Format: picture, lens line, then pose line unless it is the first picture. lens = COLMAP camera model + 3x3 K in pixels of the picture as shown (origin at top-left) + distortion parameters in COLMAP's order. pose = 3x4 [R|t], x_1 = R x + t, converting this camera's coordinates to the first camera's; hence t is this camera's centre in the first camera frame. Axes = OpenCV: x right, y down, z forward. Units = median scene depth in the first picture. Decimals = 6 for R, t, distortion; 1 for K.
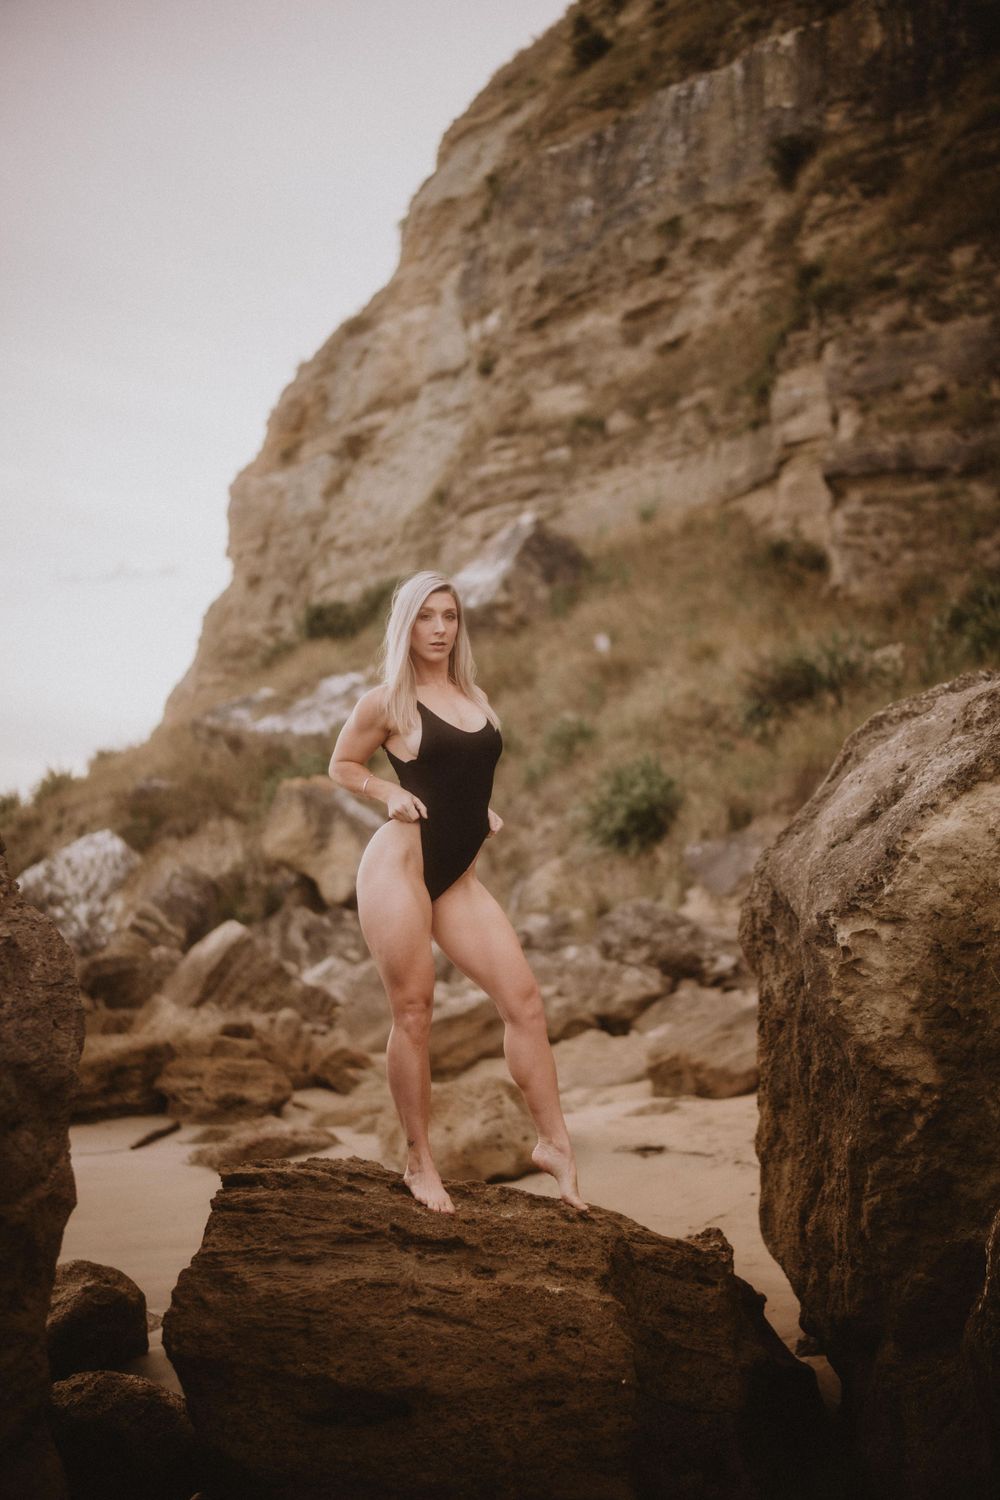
lens RADIAL K [[1526.0, 0, 500.0], [0, 1526.0, 750.0], [0, 0, 1]] dist [-0.062640, -0.006885]
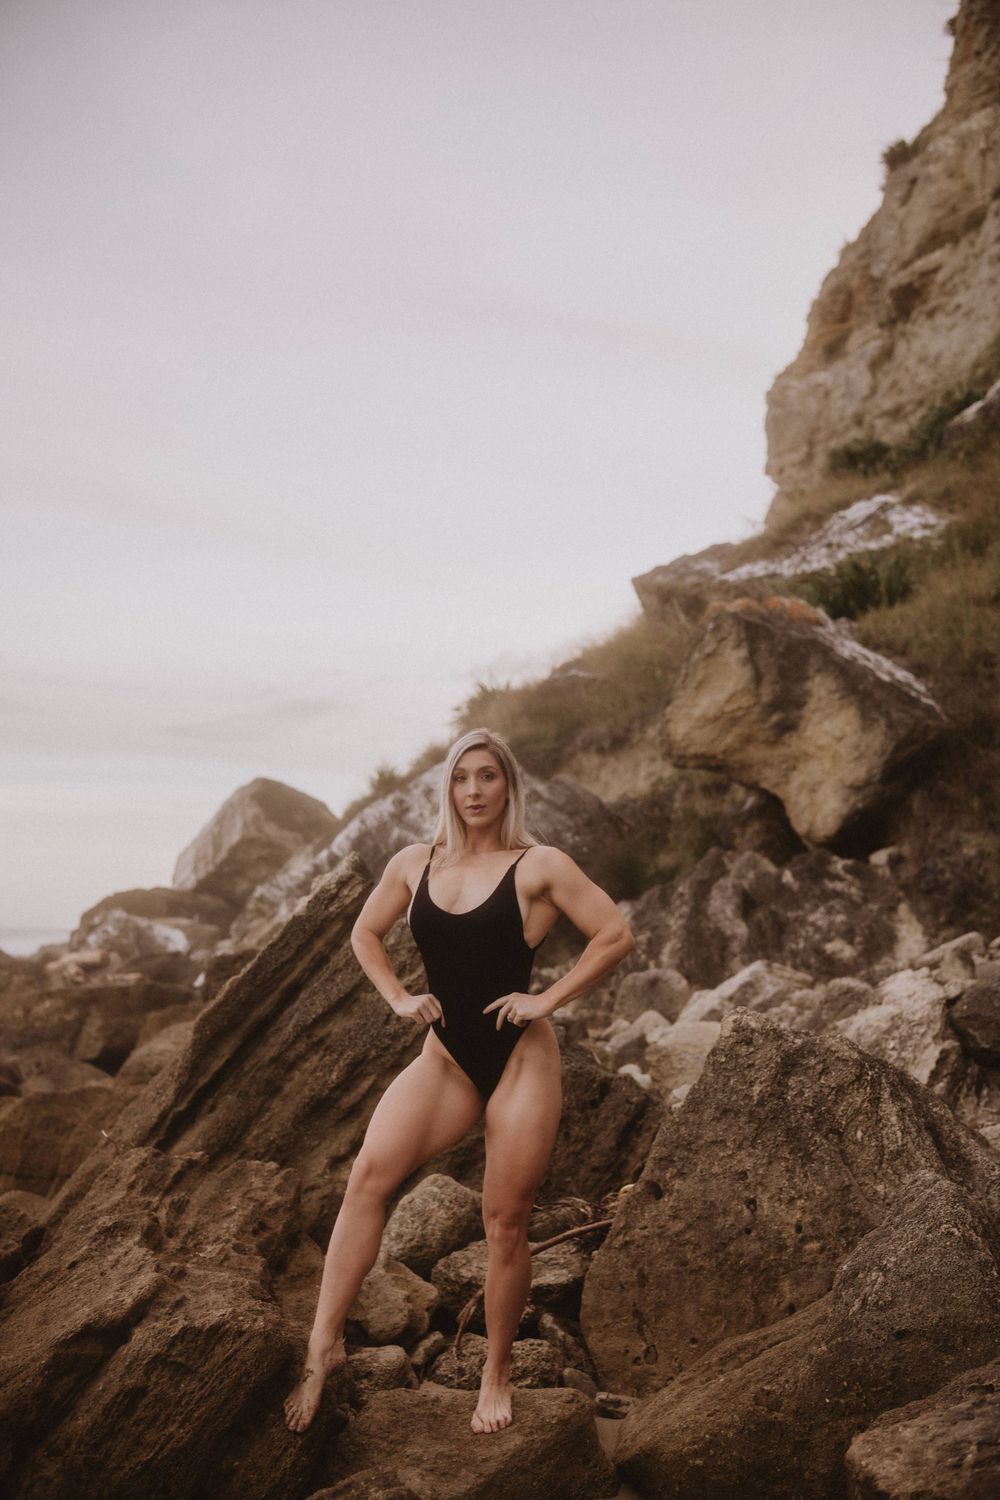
lens RADIAL K [[1512.4, 0, 496.7], [0, 1512.4, 755.5], [0, 0, 1]] dist [-0.096771, -0.001112]
pose [[0.927160, -0.024224, -0.373883, -0.015009], [0.031144, 0.999437, 0.012477, 0.043369], [0.373370, -0.023212, 0.927392, 0.351032]]
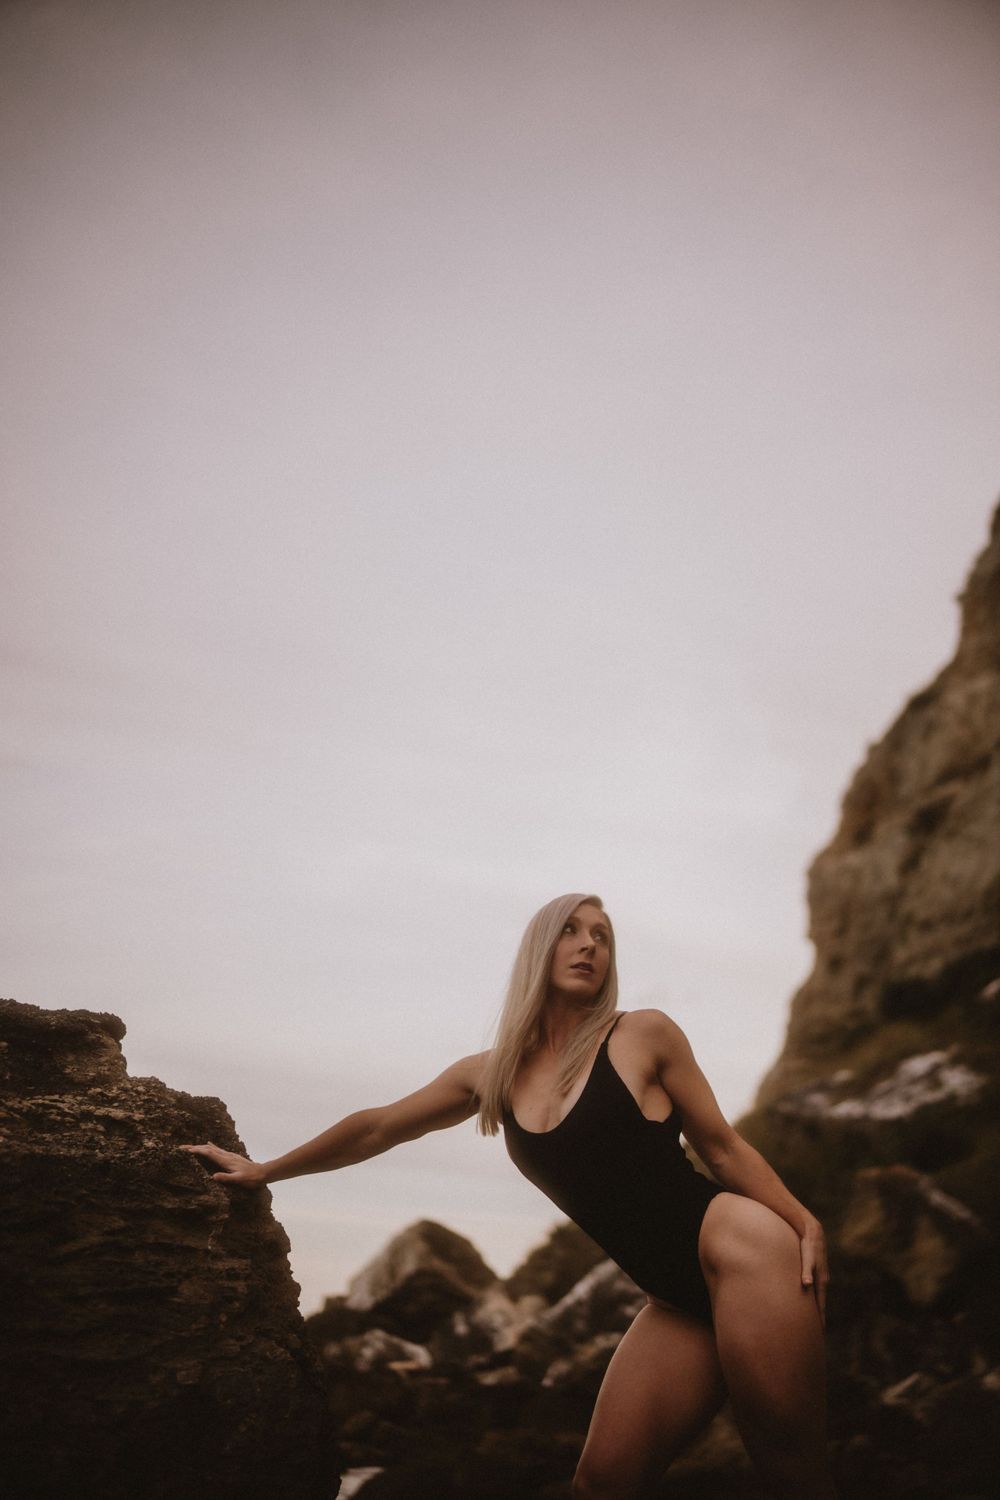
lens RADIAL K [[1512.4, 0, 496.7], [0, 1512.4, 755.5], [0, 0, 1]] dist [-0.096771, -0.001112]
pose [[0.926618, -0.094567, -0.363918, 0.005362], [0.001186, 0.968586, -0.248677, 0.000945], [0.376003, 0.229997, 0.897621, 0.031272]]
